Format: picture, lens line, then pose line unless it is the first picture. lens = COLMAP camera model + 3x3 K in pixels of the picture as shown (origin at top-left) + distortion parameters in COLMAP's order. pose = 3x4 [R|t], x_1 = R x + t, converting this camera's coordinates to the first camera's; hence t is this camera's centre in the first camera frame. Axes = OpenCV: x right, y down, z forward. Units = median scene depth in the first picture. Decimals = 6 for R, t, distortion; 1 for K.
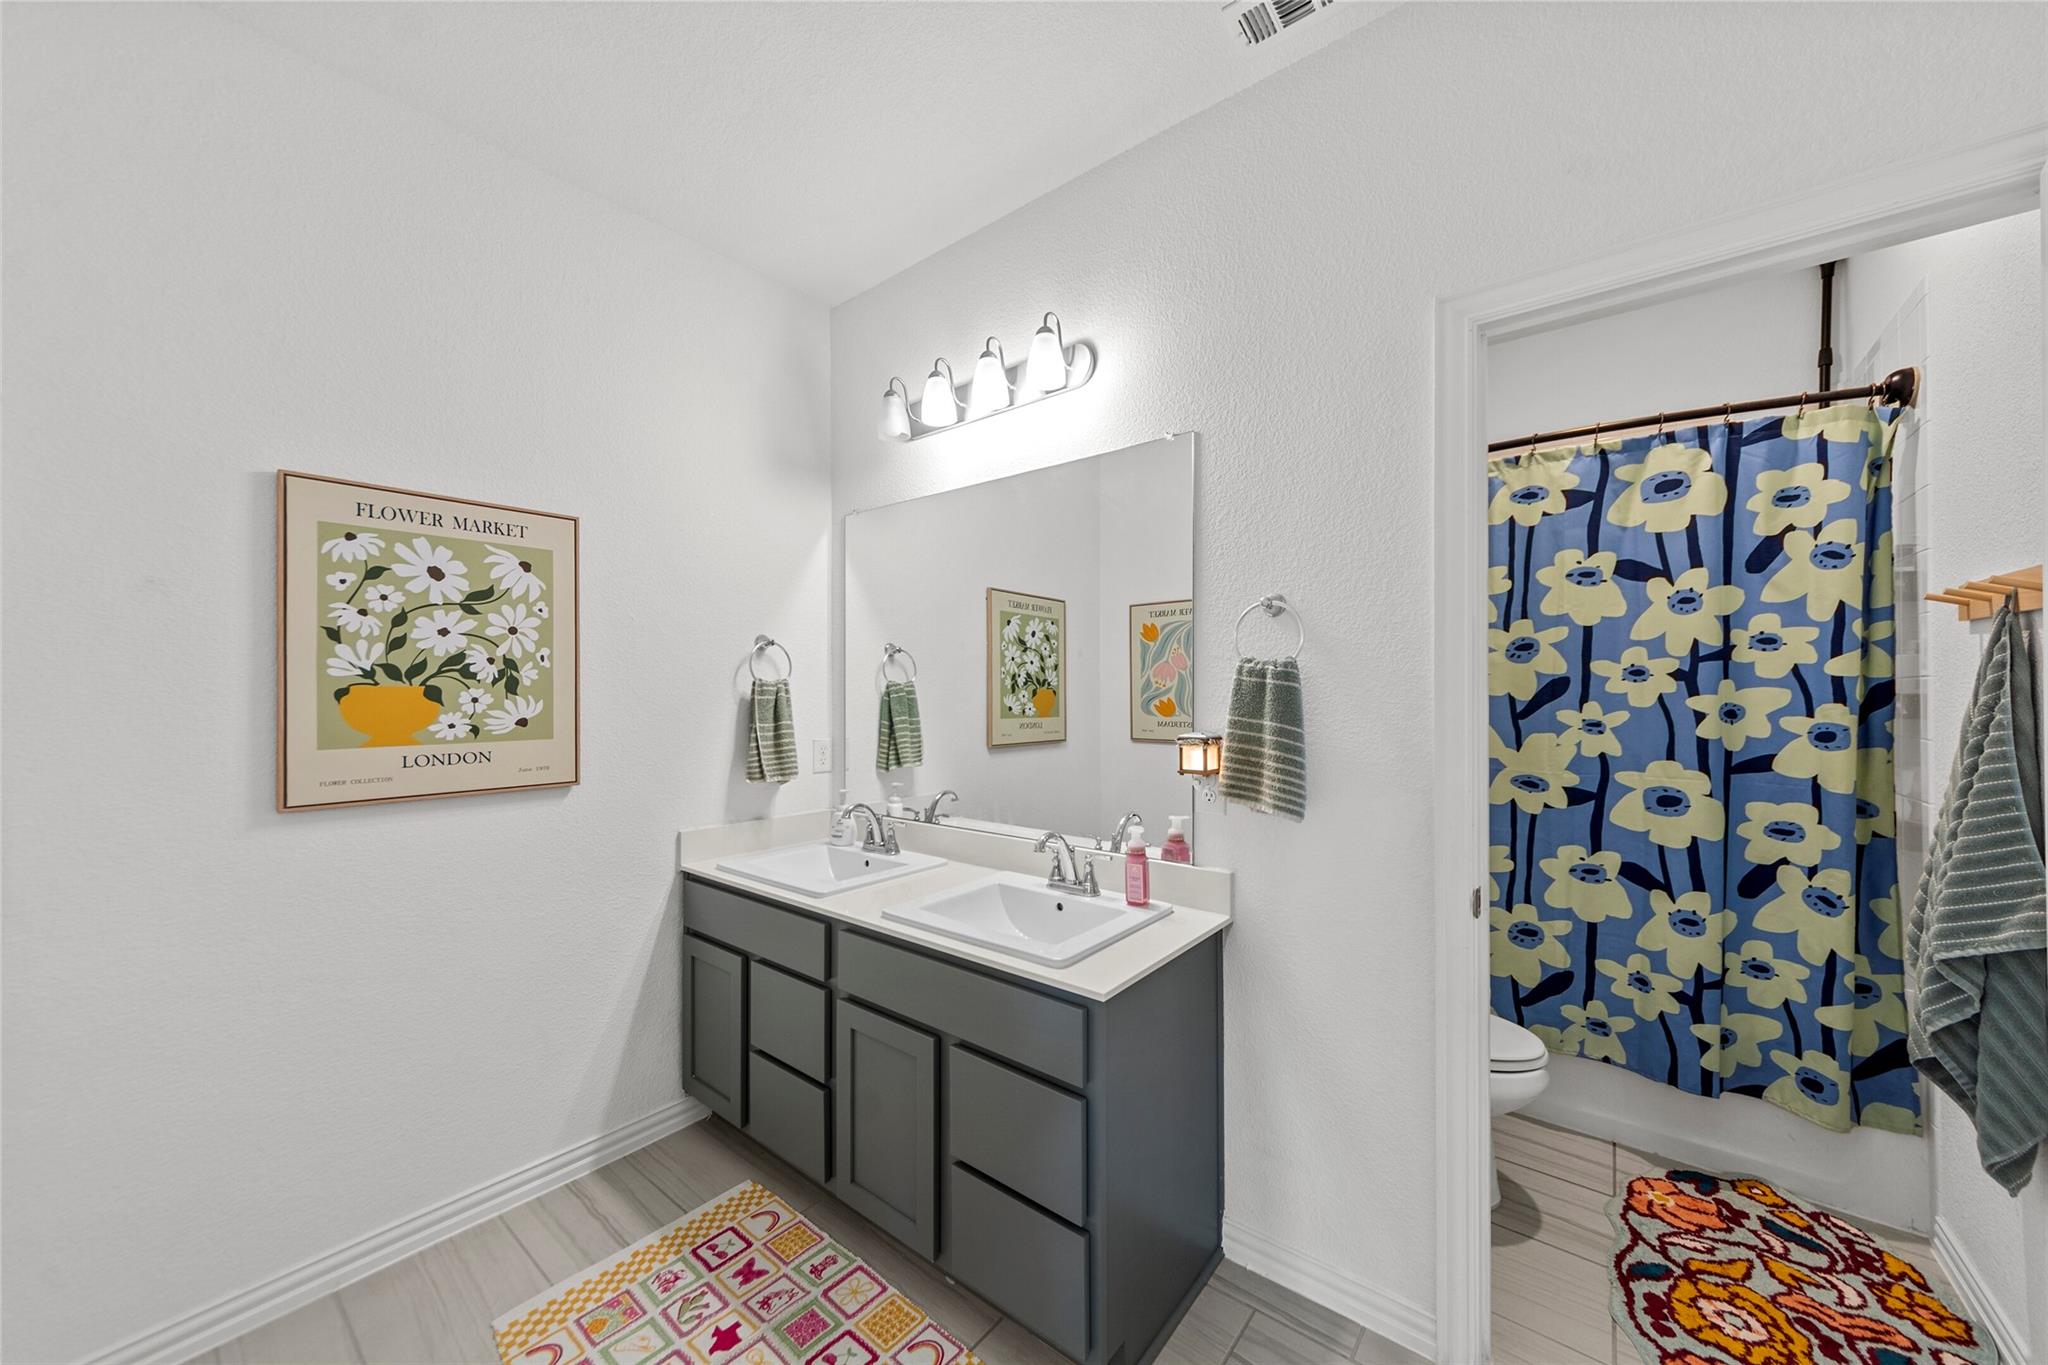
lens RADIAL K [[728.6, 0, 1023.8], [0, 728.6, 690.8], [0, 0, 1]] dist [0.001294, -0.000073]
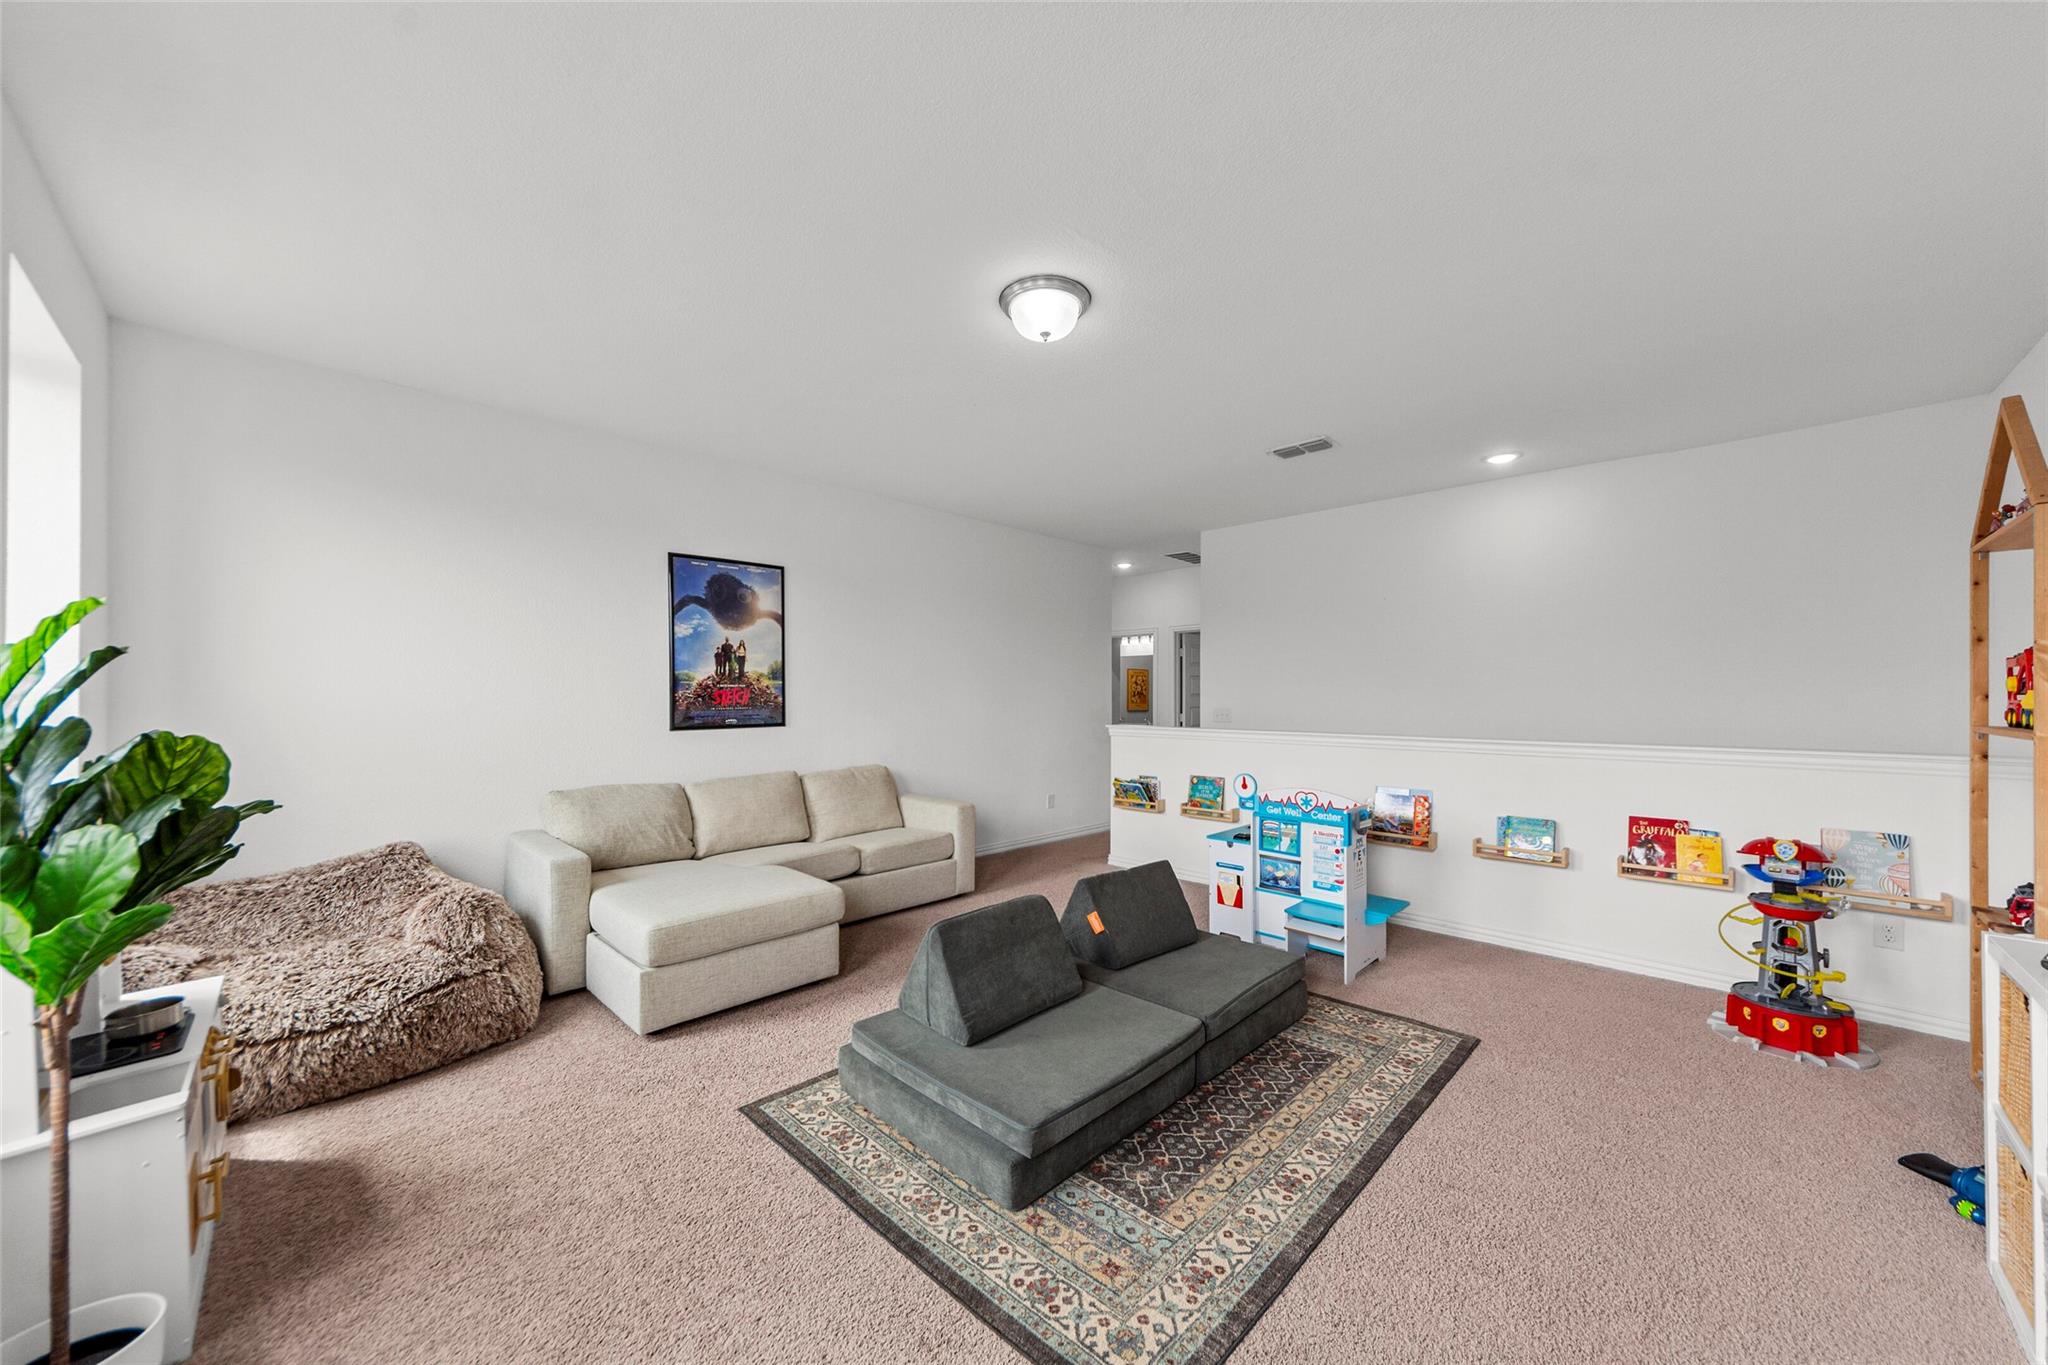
lens RADIAL K [[728.6, 0, 1024.7], [0, 728.6, 689.1], [0, 0, 1]] dist [0.001294, -0.000073]
pose [[0.994309, -0.001709, -0.106517, -0.172415], [0.001263, 0.999990, -0.004261, -0.020716], [0.106523, 0.004102, 0.994302, -2.718186]]
